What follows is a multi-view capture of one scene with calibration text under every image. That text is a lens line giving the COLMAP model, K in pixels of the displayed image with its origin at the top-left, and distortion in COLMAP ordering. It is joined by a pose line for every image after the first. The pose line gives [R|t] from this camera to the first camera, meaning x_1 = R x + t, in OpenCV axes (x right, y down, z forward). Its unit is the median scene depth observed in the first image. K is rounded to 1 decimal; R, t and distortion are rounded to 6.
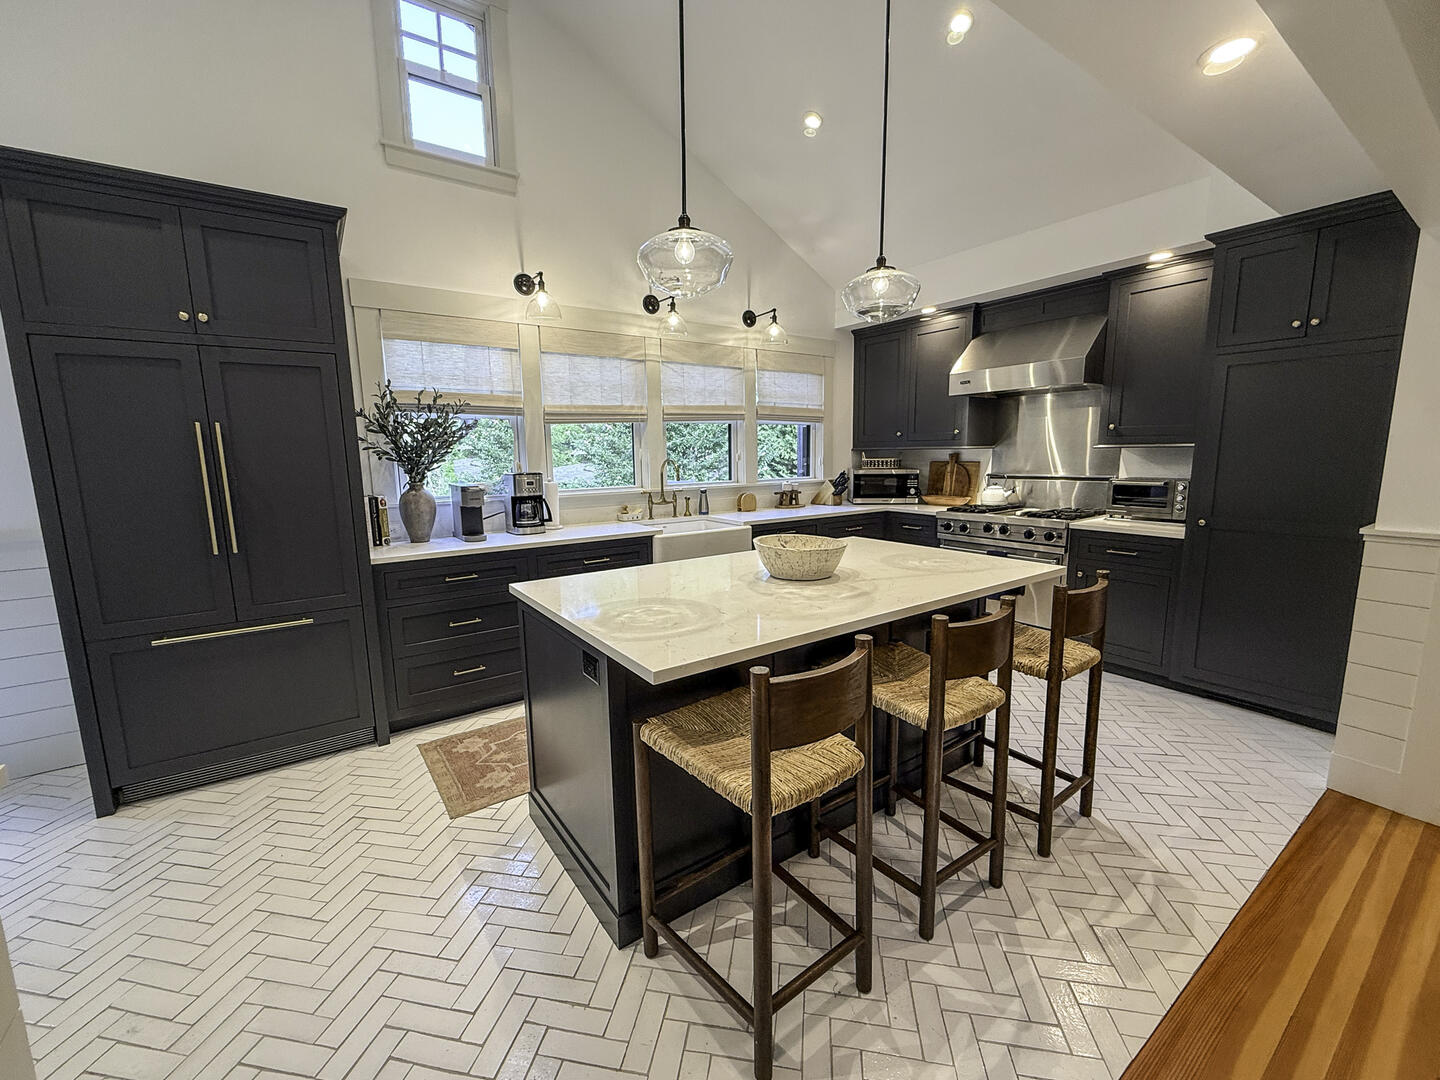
lens RADIAL K [[595.2, 0, 720.0], [0, 595.2, 540.0], [0, 0, 1]] dist [0.001671, 0.000055]
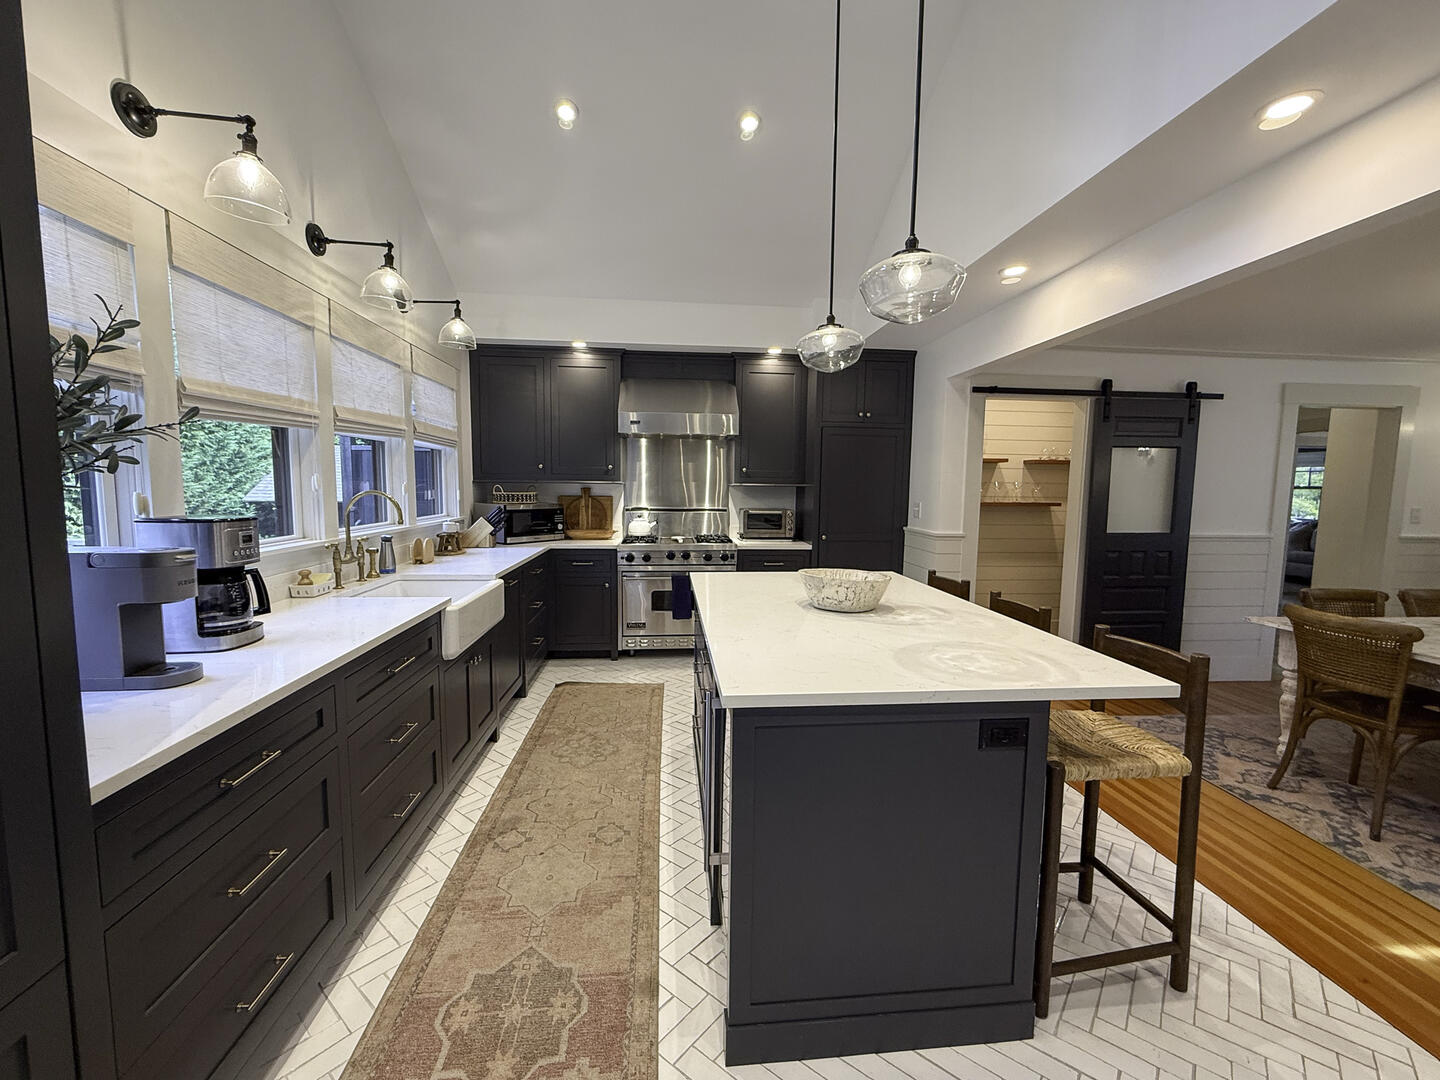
lens RADIAL K [[601.0, 0, 714.9], [0, 601.0, 539.7], [0, 0, 1]] dist [-0.000936, -0.000152]
pose [[0.500586, -0.060267, 0.863587, -0.438078], [0.110626, 0.993848, 0.005232, -0.043918], [-0.858590, 0.092916, 0.504173, 0.344508]]
